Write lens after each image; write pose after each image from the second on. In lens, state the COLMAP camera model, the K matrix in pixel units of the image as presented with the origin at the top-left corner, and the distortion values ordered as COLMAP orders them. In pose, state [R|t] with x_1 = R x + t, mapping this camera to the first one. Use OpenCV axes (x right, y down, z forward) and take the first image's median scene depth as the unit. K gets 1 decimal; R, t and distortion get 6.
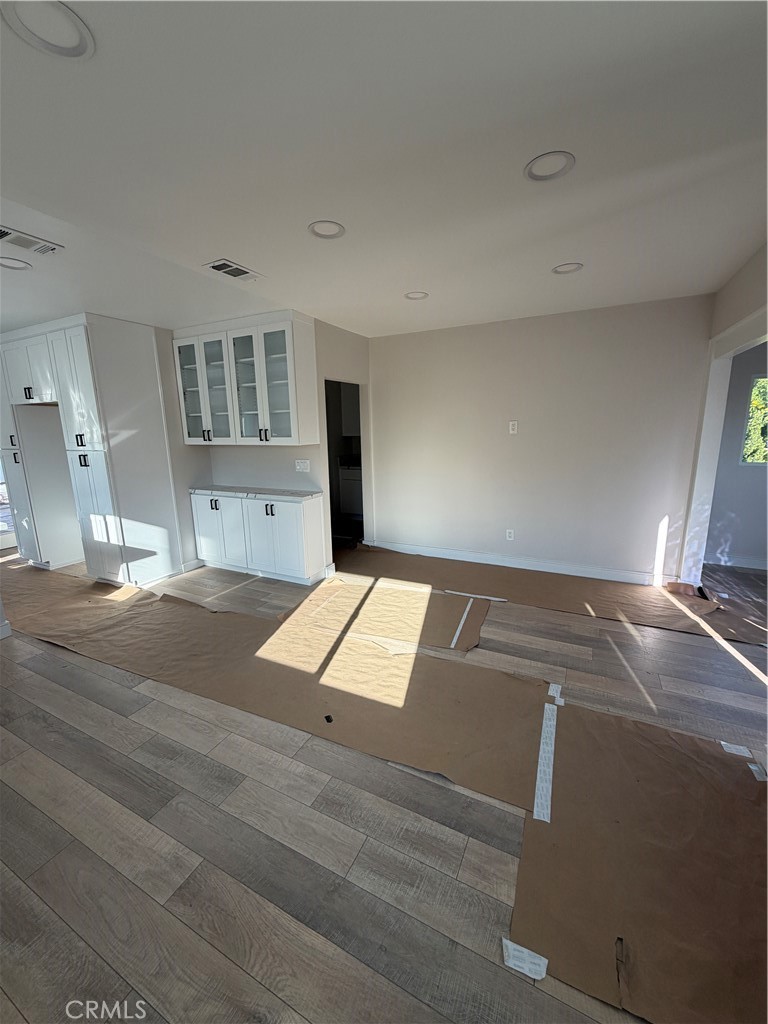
lens RADIAL K [[407.3, 0, 382.5], [0, 407.3, 510.4], [0, 0, 1]] dist [0.000448, 0.000022]
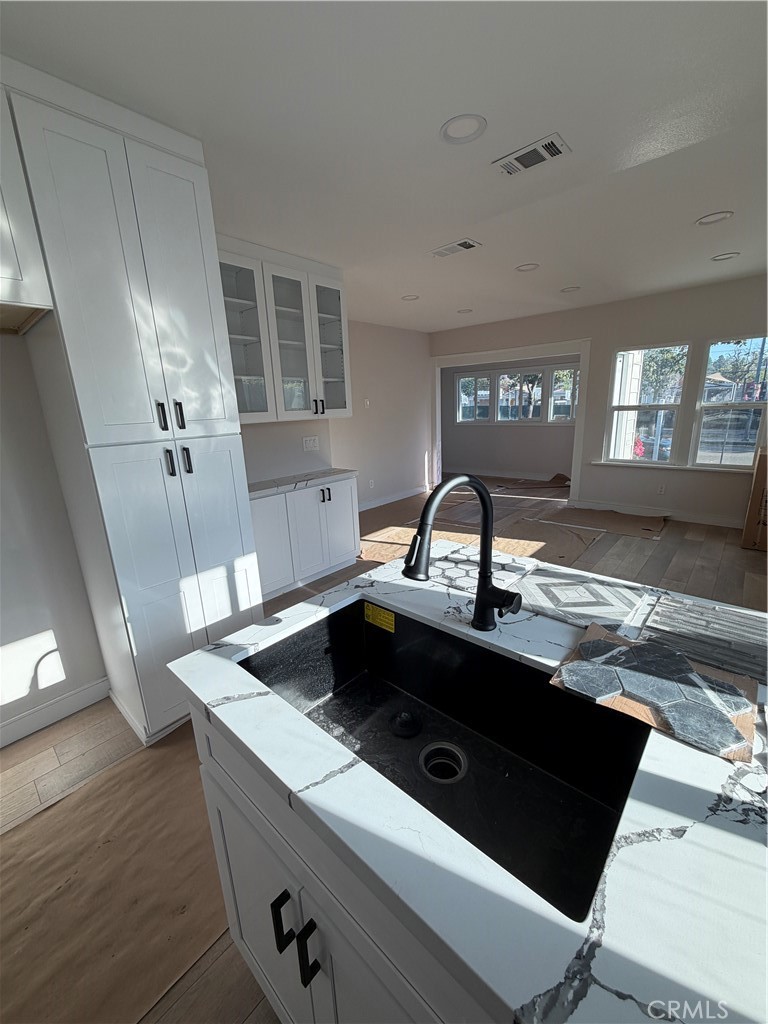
lens RADIAL K [[407.3, 0, 382.5], [0, 407.3, 510.4], [0, 0, 1]] dist [0.000448, 0.000022]
pose [[0.259461, -0.234200, 0.936926, -1.136117], [0.229300, 0.957347, 0.175805, -0.100634], [-0.938137, 0.169222, 0.302097, 0.677332]]
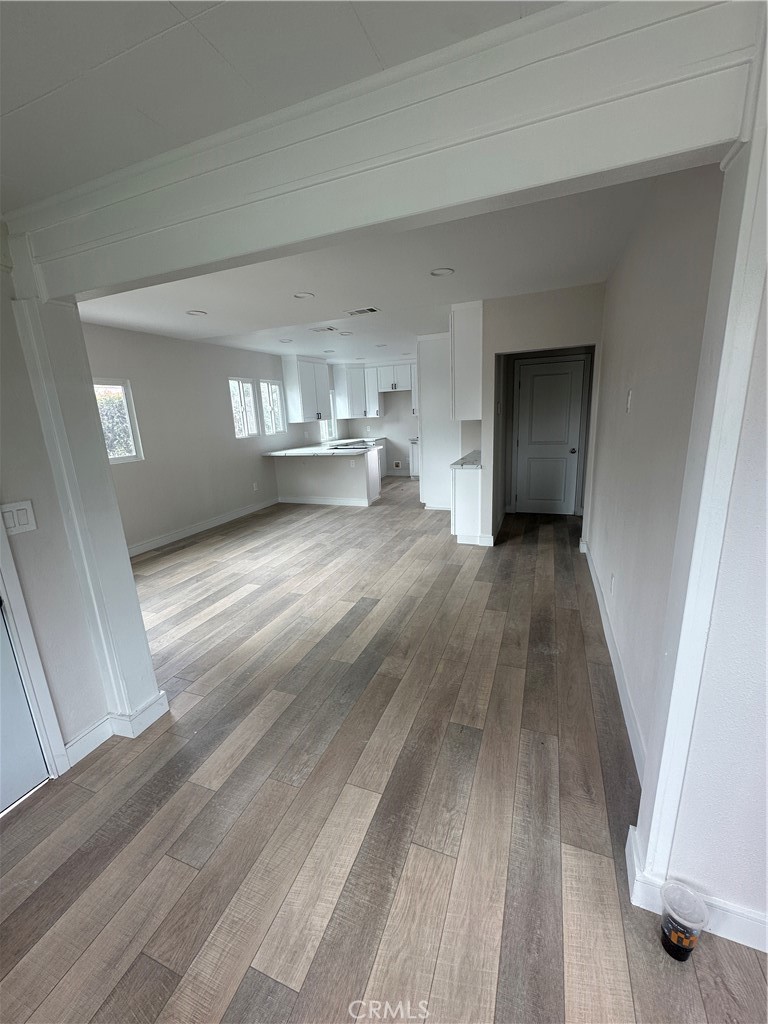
lens RADIAL K [[409.9, 0, 383.2], [0, 409.9, 511.7], [0, 0, 1]] dist [-0.002545, 0.000648]
pose [[0.093914, 0.253492, -0.962768, 0.986514], [-0.155507, 0.958907, 0.237306, -0.157858], [0.983360, 0.127431, 0.129475, 0.683194]]
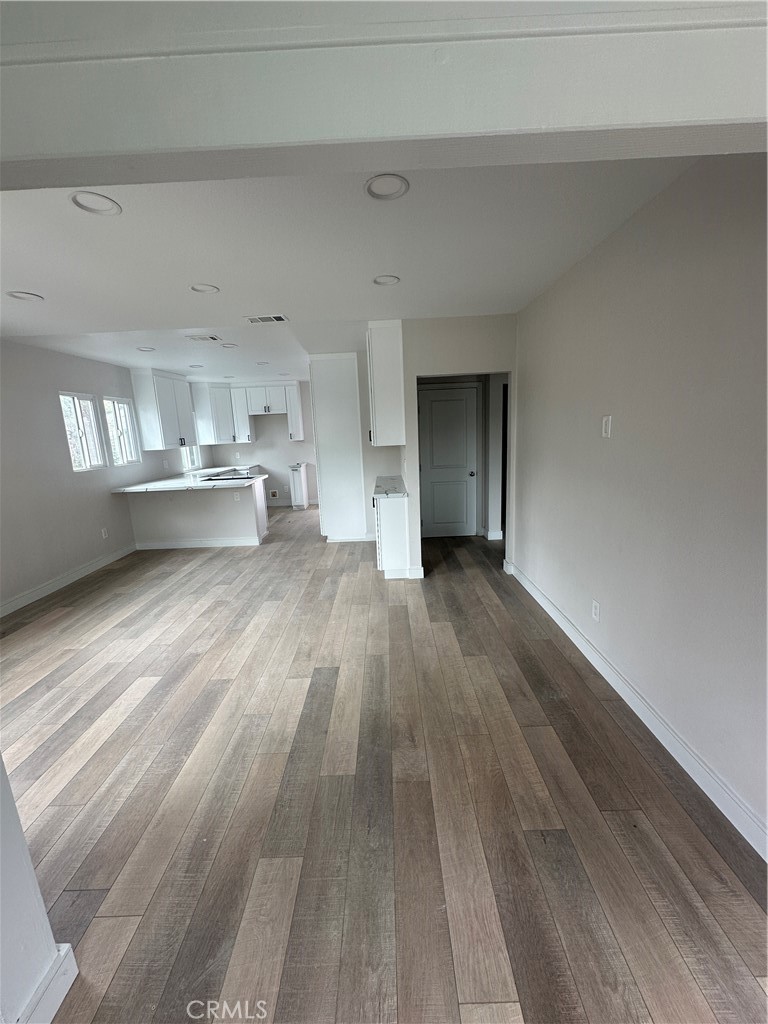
lens RADIAL K [[409.9, 0, 383.2], [0, 409.9, 511.7], [0, 0, 1]] dist [-0.002545, 0.000648]
pose [[0.449685, 0.178767, -0.875115, 0.786683], [-0.145051, 0.981376, 0.125938, -0.130260], [0.881331, 0.070304, 0.467241, 0.526906]]
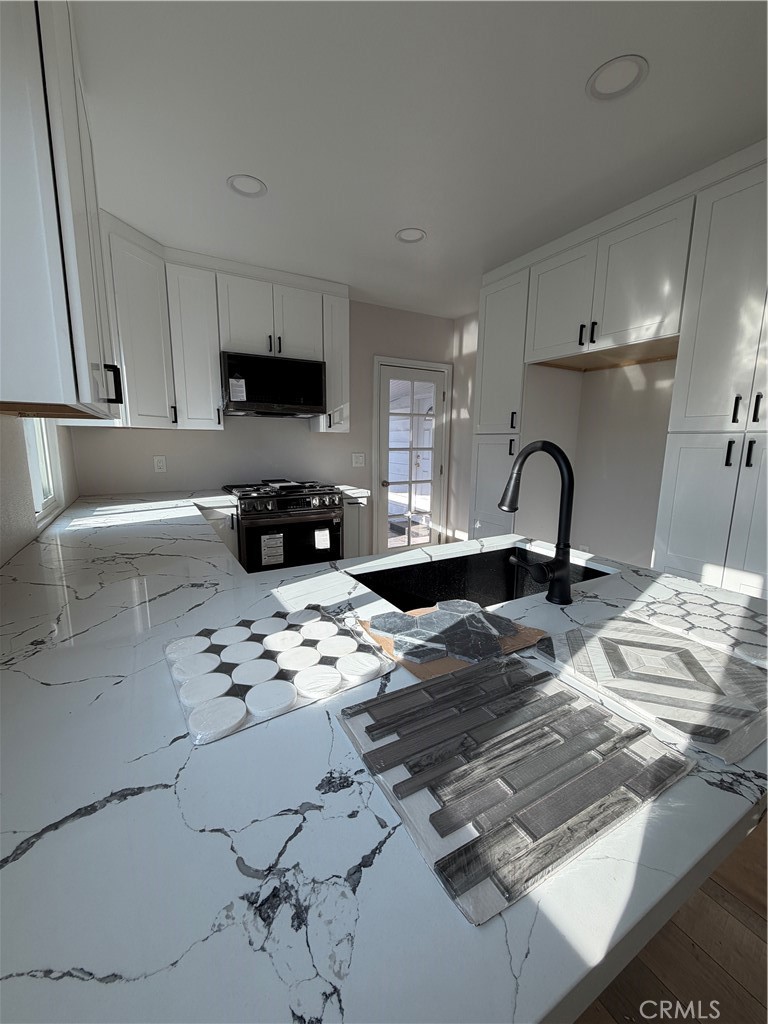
lens RADIAL K [[411.9, 0, 384.0], [0, 411.9, 512.0], [0, 0, 1]] dist [-0.001583, -0.000136]
pose [[0.837584, 0.119332, -0.533116, -0.833569], [-0.133939, 0.990924, 0.011374, -0.008296], [0.529635, 0.061878, 0.845966, 0.404986]]
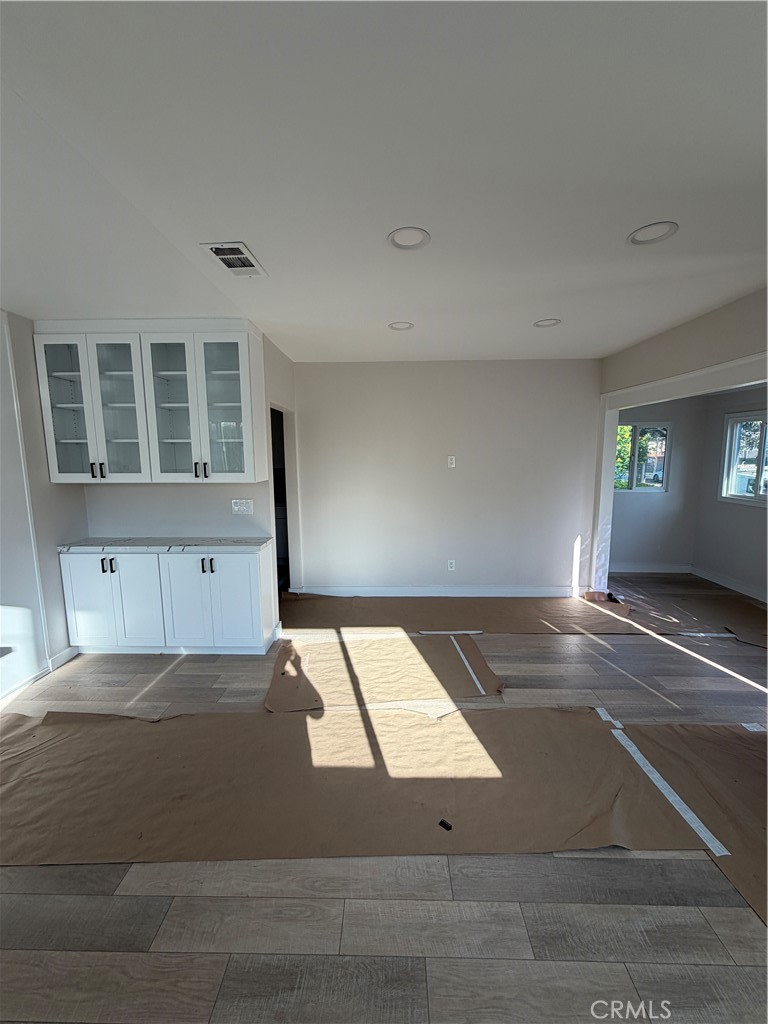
lens RADIAL K [[407.3, 0, 382.5], [0, 407.3, 510.4], [0, 0, 1]] dist [0.000448, 0.000022]
pose [[0.902379, -0.045794, 0.428503, -0.325565], [0.076386, 0.995590, -0.054462, -0.040739], [-0.424119, 0.081877, 0.901897, 0.163238]]
